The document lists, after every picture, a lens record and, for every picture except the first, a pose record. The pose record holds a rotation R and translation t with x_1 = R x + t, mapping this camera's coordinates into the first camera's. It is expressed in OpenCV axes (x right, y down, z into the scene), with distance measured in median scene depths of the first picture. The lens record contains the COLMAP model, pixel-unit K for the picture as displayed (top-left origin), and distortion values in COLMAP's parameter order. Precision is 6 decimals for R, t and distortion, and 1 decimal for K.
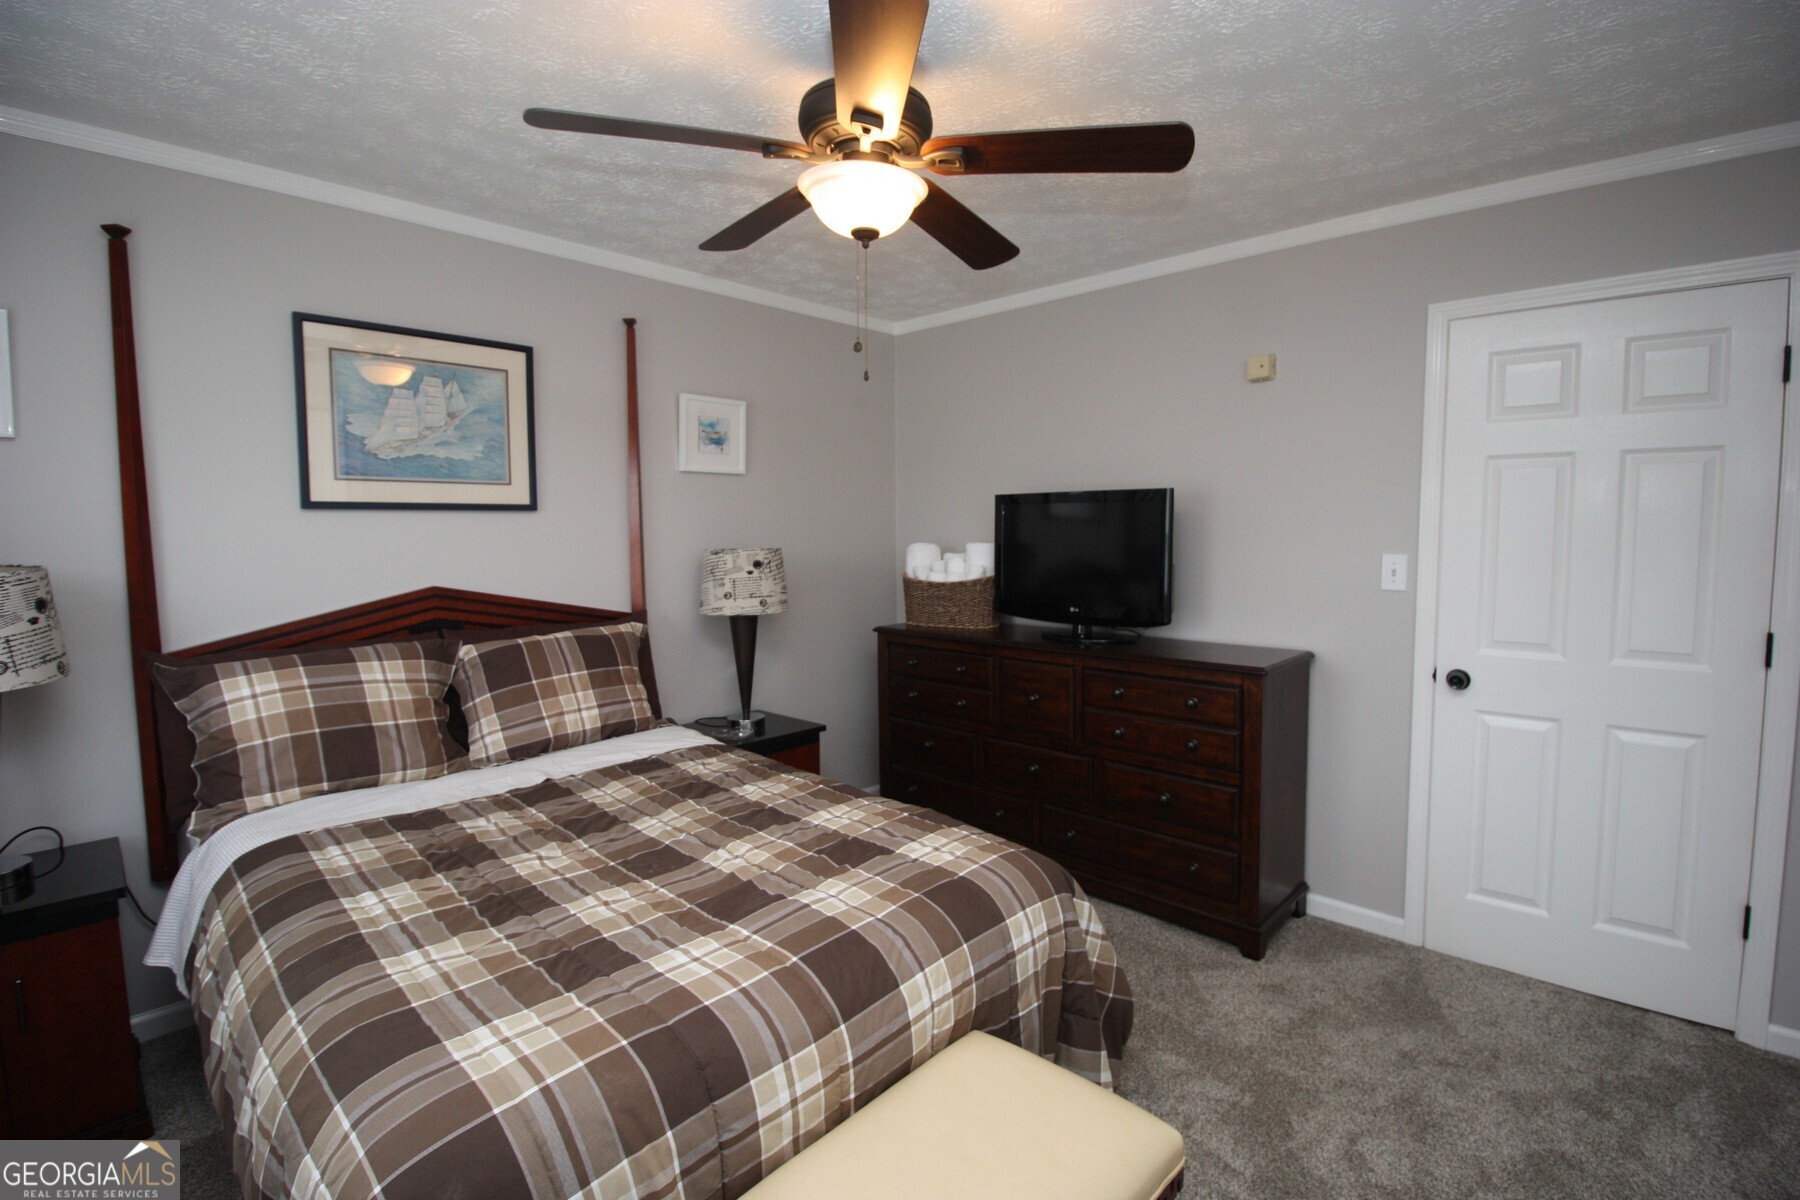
lens RADIAL K [[833.1, 0, 908.8], [0, 833.1, 594.7], [0, 0, 1]] dist [-0.007688, -0.007782]
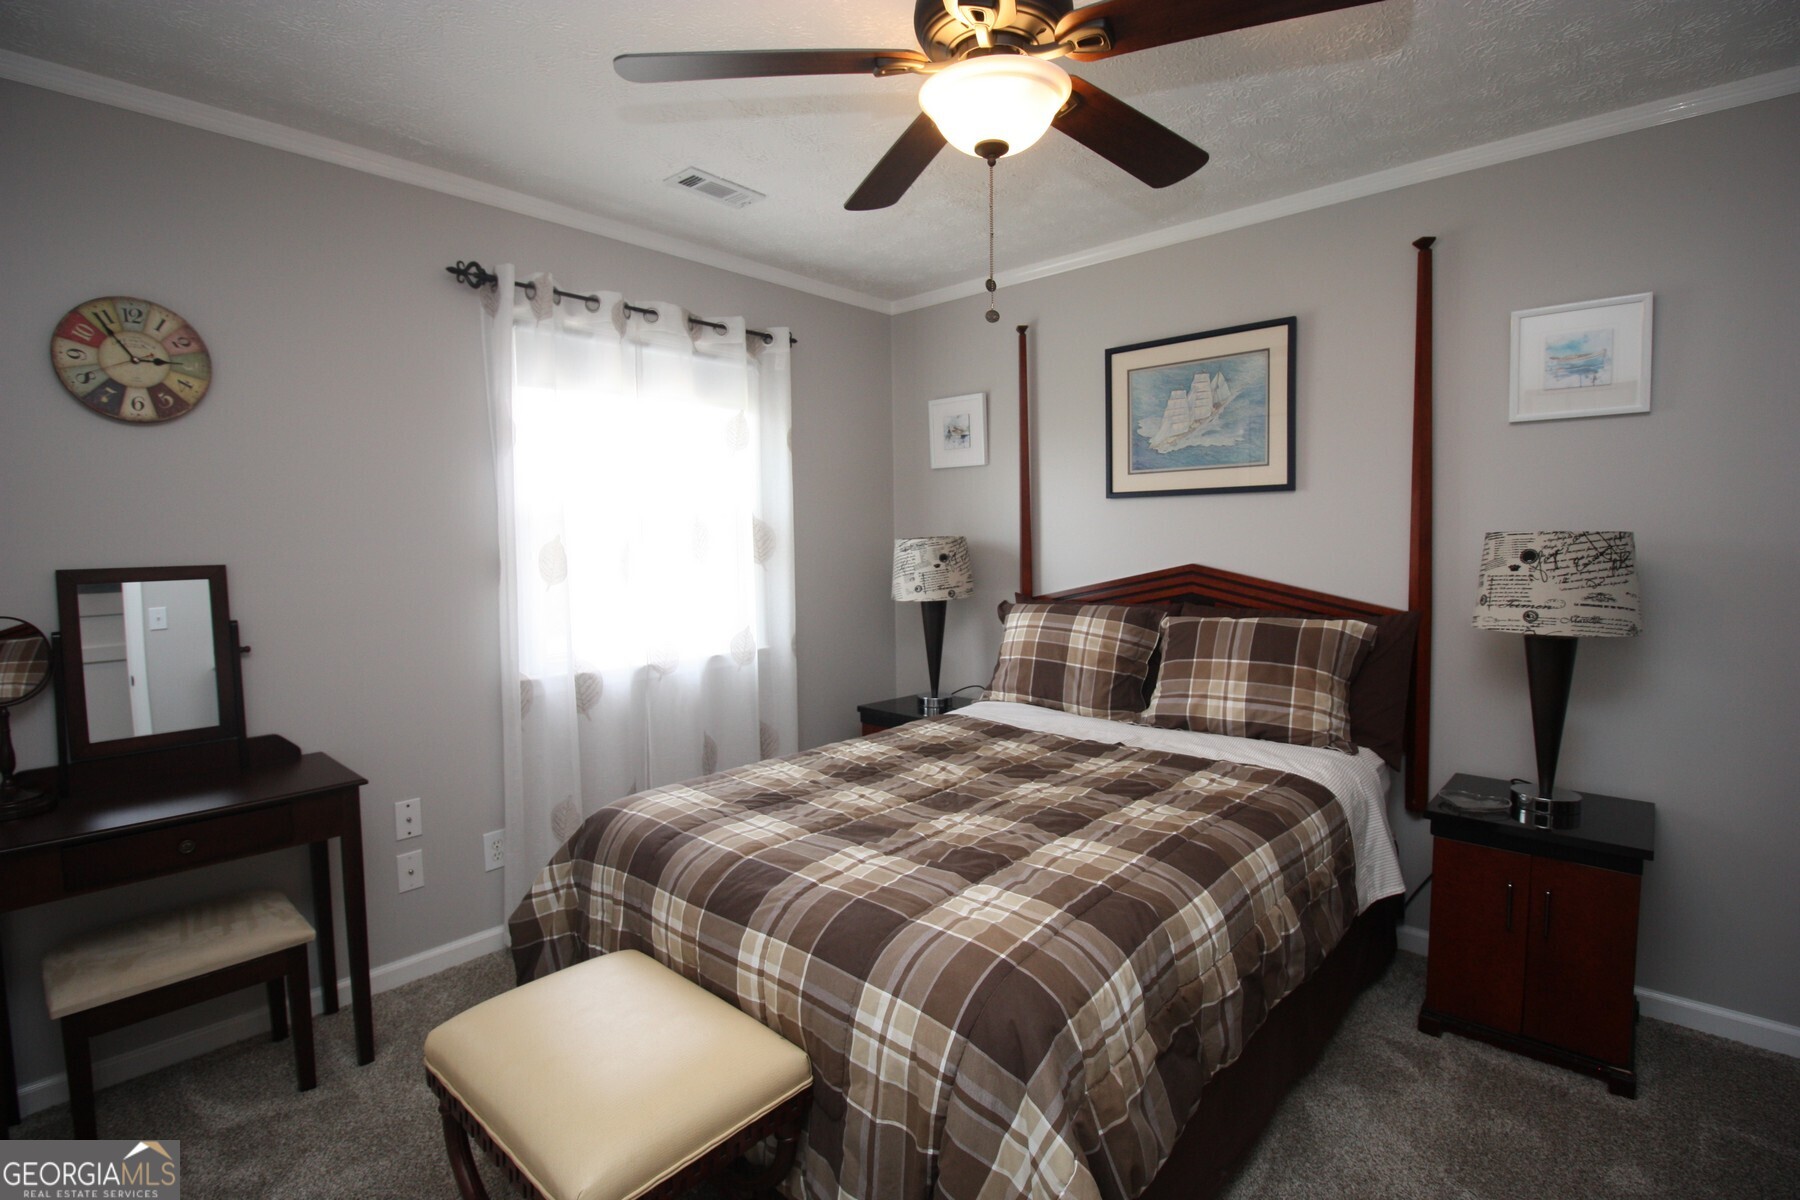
lens RADIAL K [[833.1, 0, 909.6], [0, 833.1, 593.0], [0, 0, 1]] dist [-0.007688, -0.007782]
pose [[0.013216, 0.071982, -0.997318, 0.546213], [-0.069134, 0.995084, 0.070904, -0.024404], [0.997520, 0.068012, 0.018127, 0.617492]]
